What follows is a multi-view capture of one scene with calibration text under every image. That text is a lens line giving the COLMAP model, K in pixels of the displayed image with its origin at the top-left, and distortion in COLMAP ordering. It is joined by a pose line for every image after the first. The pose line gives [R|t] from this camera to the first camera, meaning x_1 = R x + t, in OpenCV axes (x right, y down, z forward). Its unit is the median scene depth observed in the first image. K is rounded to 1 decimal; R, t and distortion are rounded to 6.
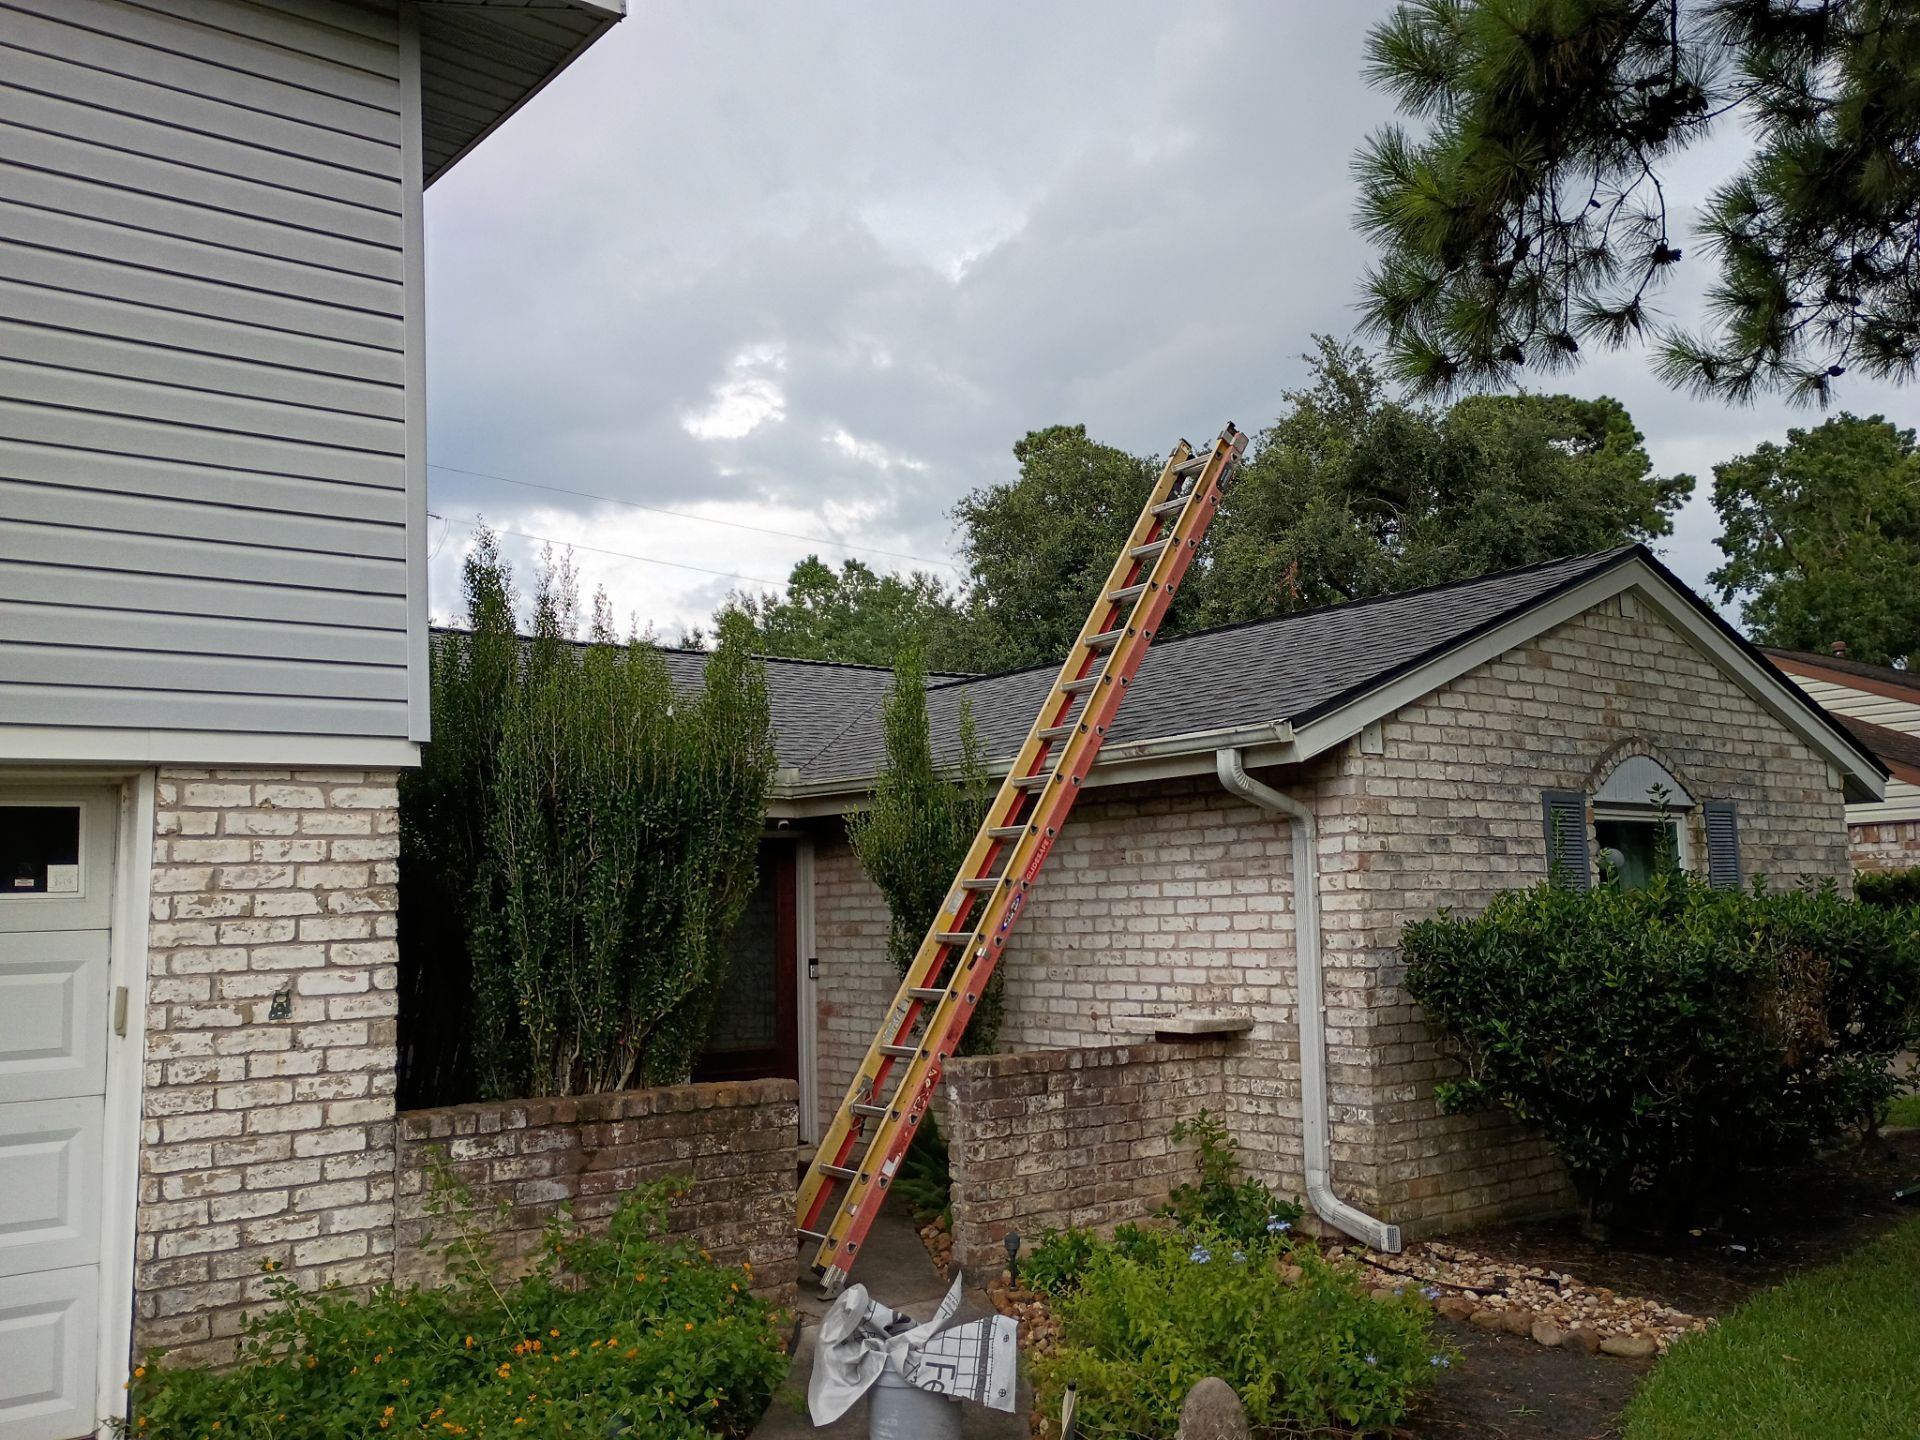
lens RADIAL K [[1664.1, 0, 955.3], [0, 1664.1, 728.6], [0, 0, 1]] dist [0.075101, -0.083501]
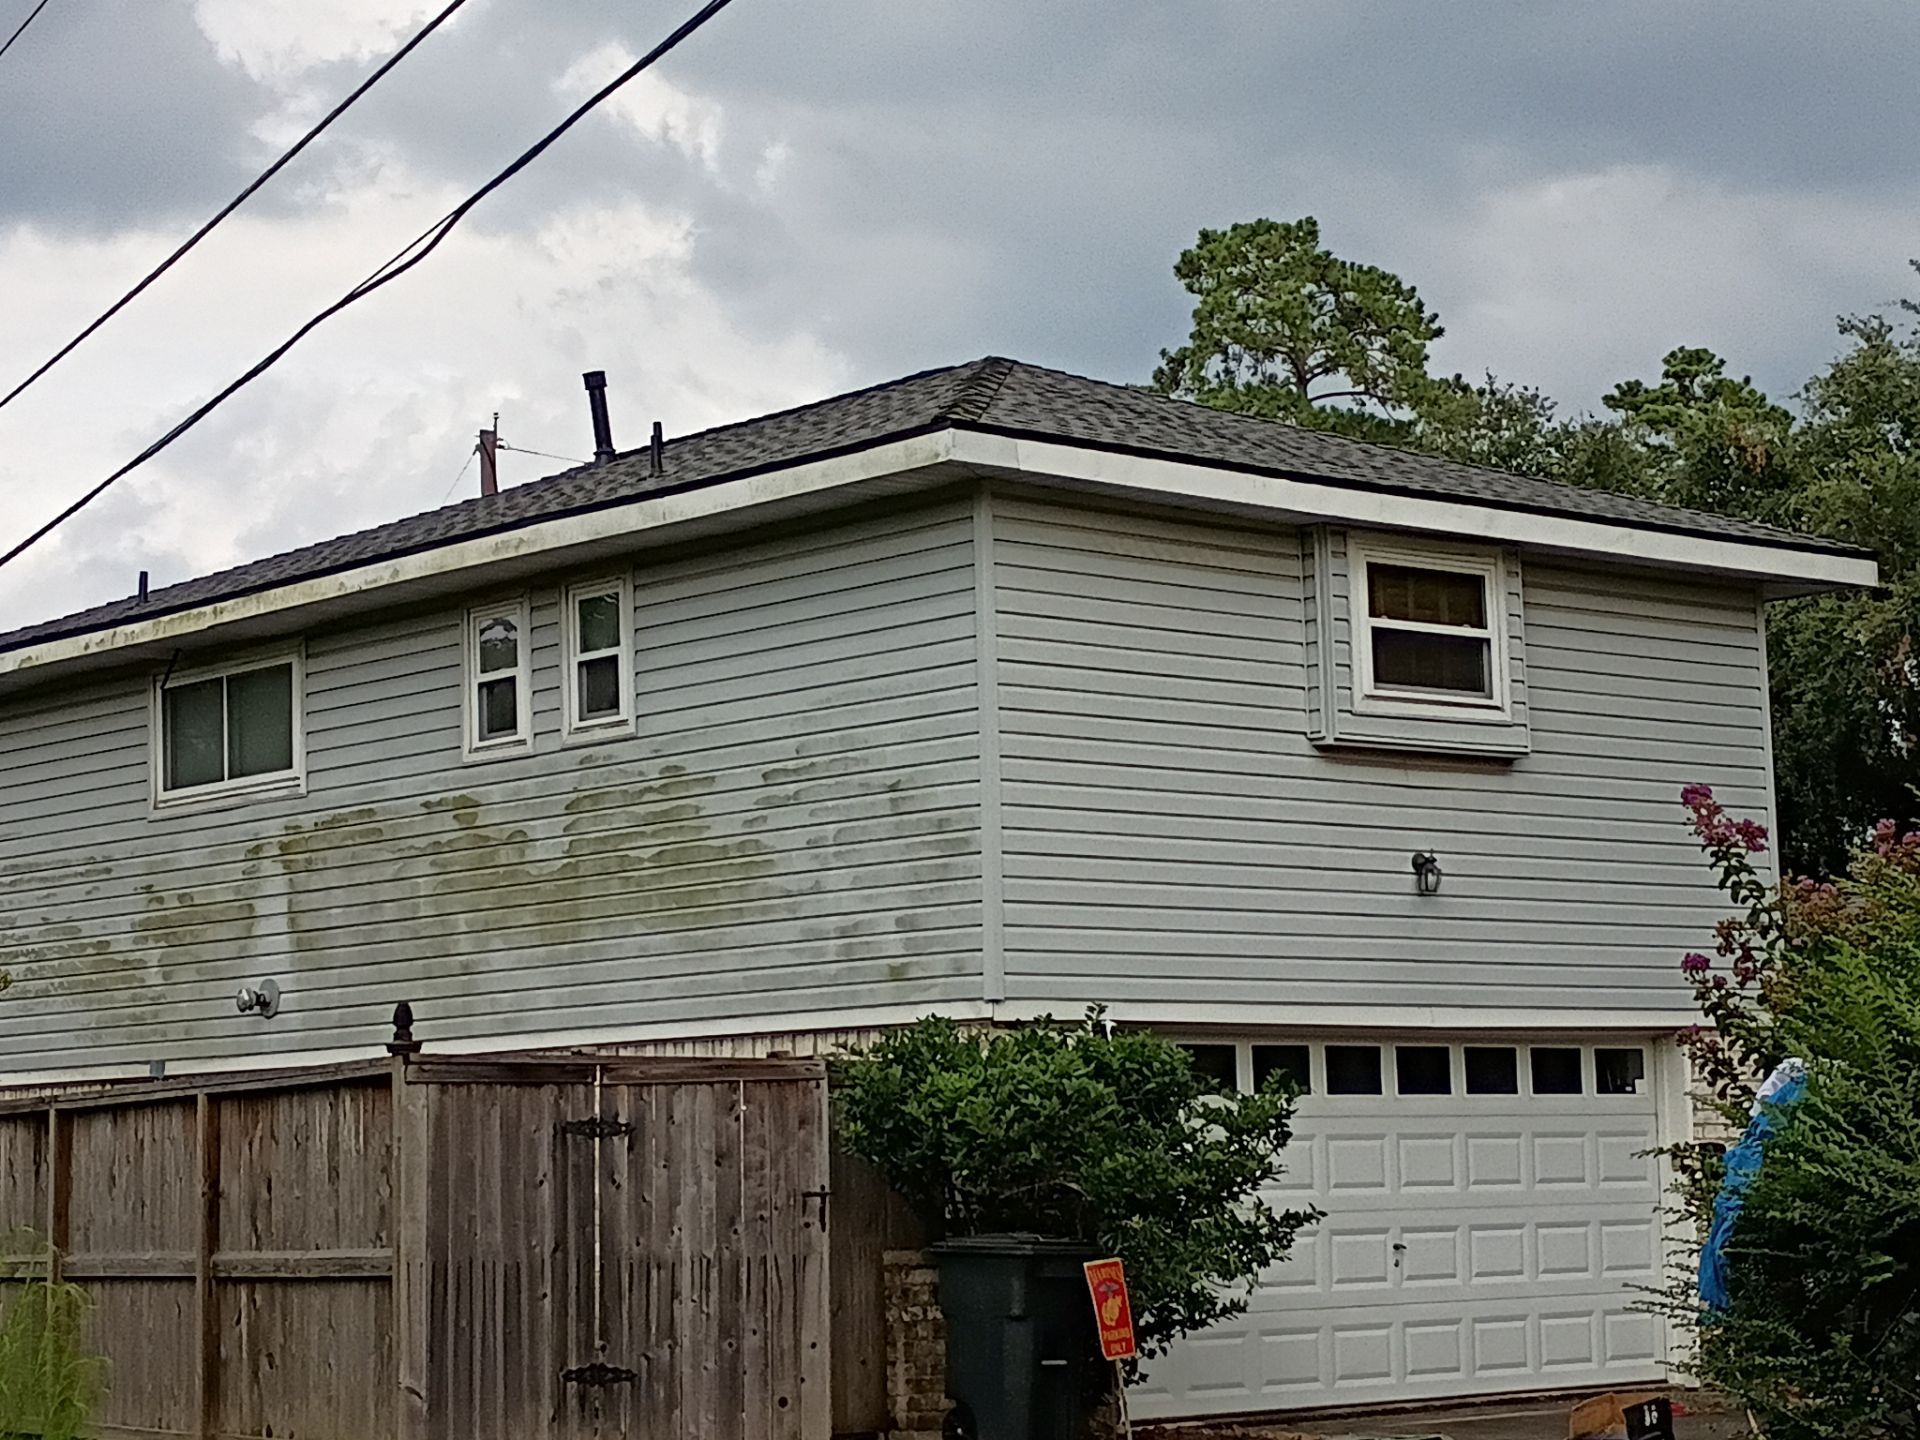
lens RADIAL K [[4092.9, 0, 954.6], [0, 4092.9, 727.9], [0, 0, 1]] dist [0.120348, 0.000000]
pose [[0.998190, 0.010904, 0.059139, -1.108299], [-0.010496, 0.999919, -0.007202, -0.192273], [-0.059213, 0.006568, 0.998224, -2.504160]]
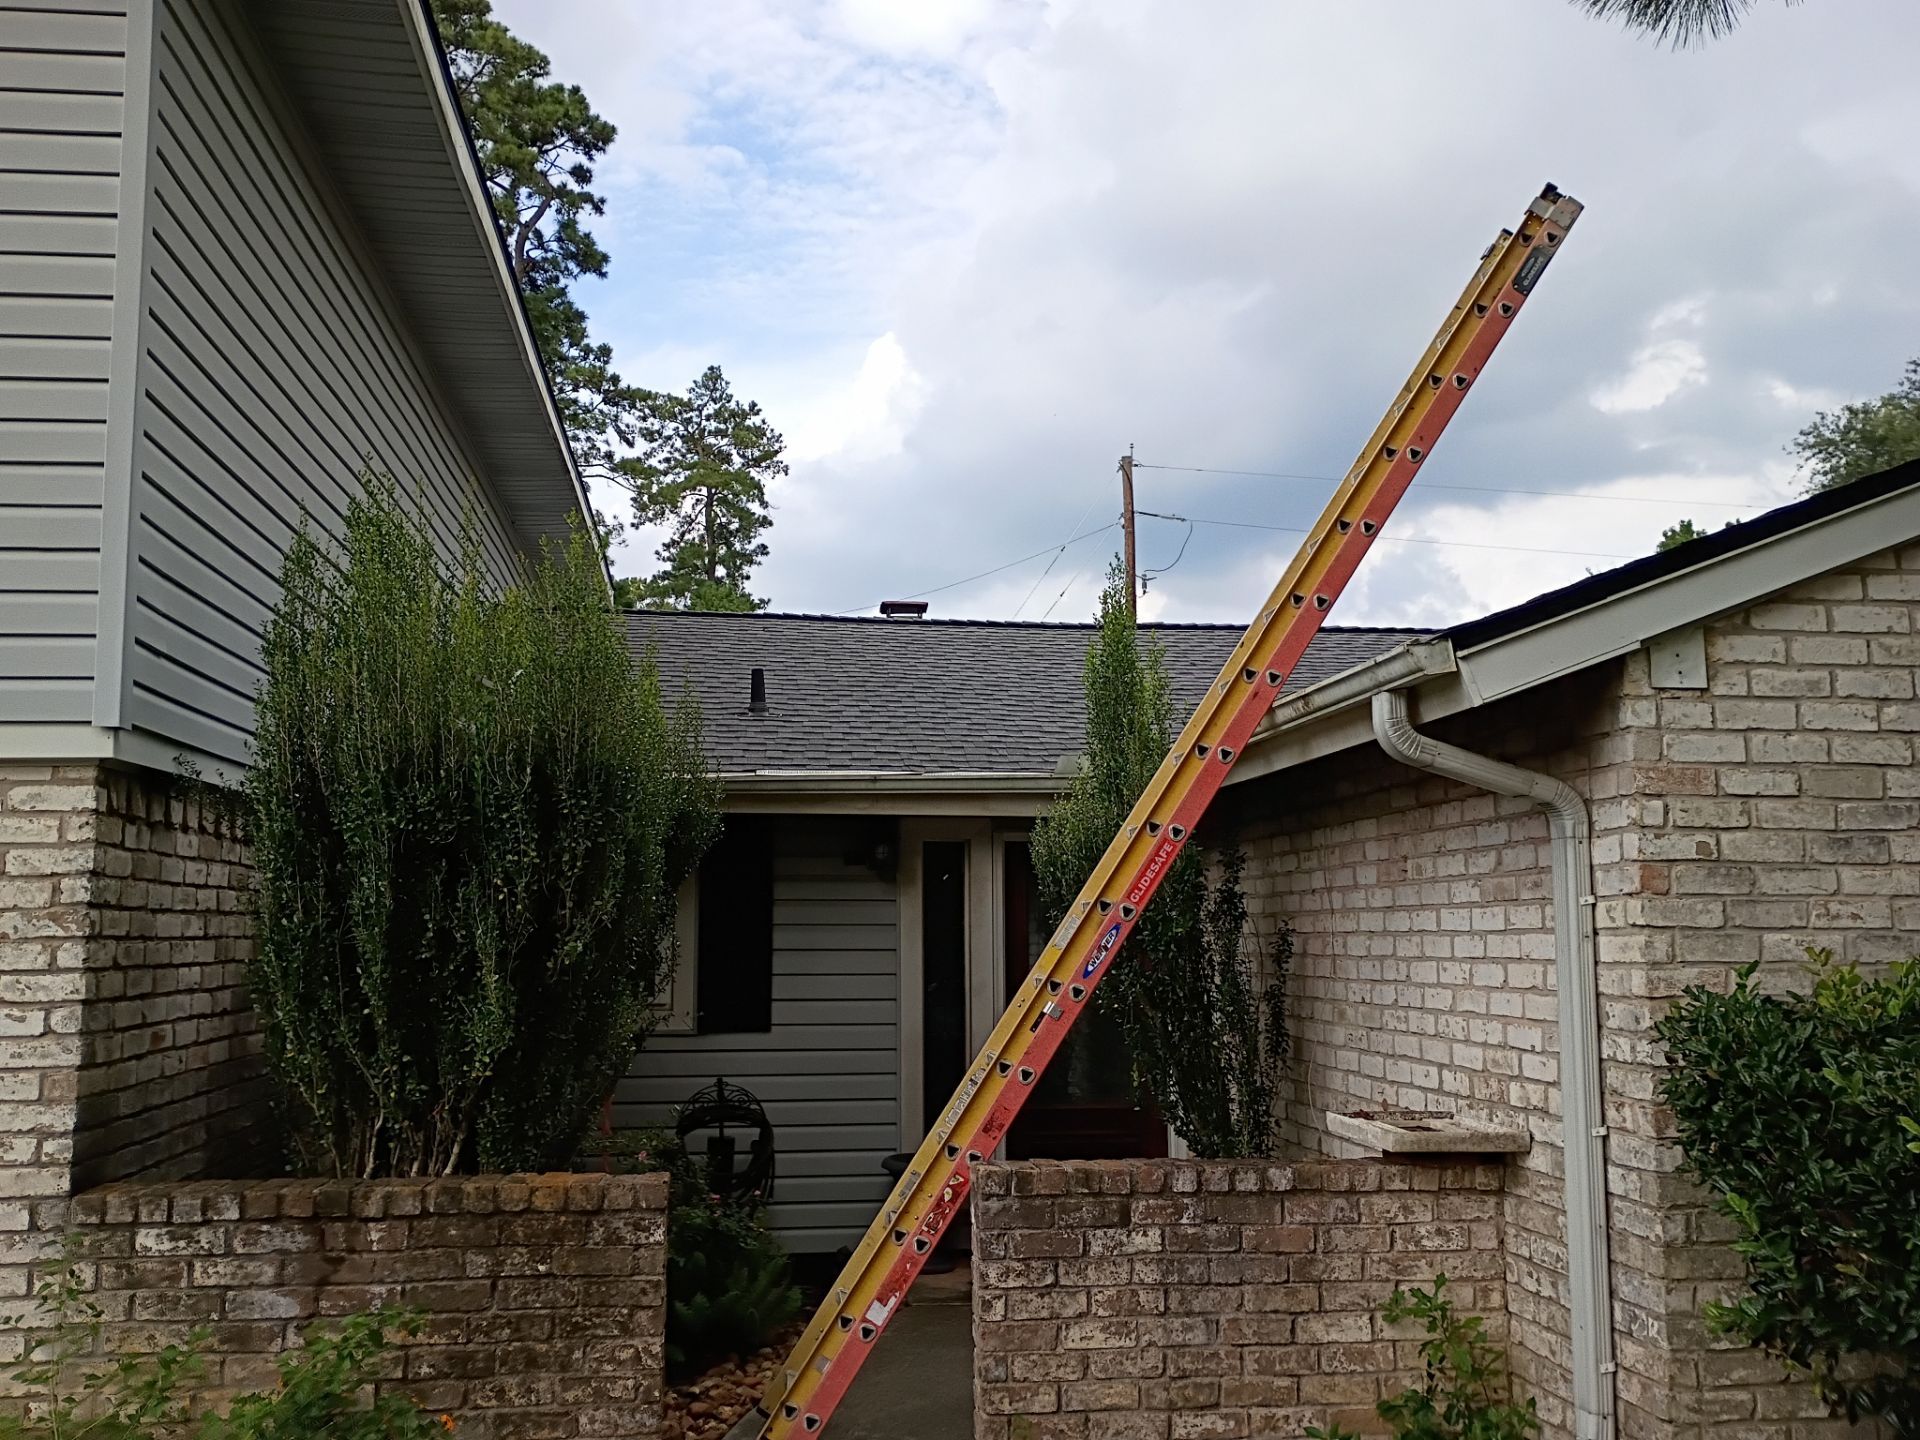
lens RADIAL K [[1664.1, 0, 958.9], [0, 1664.1, 717.4], [0, 0, 1]] dist [0.075101, -0.083501]
pose [[0.857033, -0.045340, -0.513263, 0.341757], [0.039650, 0.998971, -0.022038, 0.028564], [0.513734, -0.001464, 0.857948, 0.391341]]
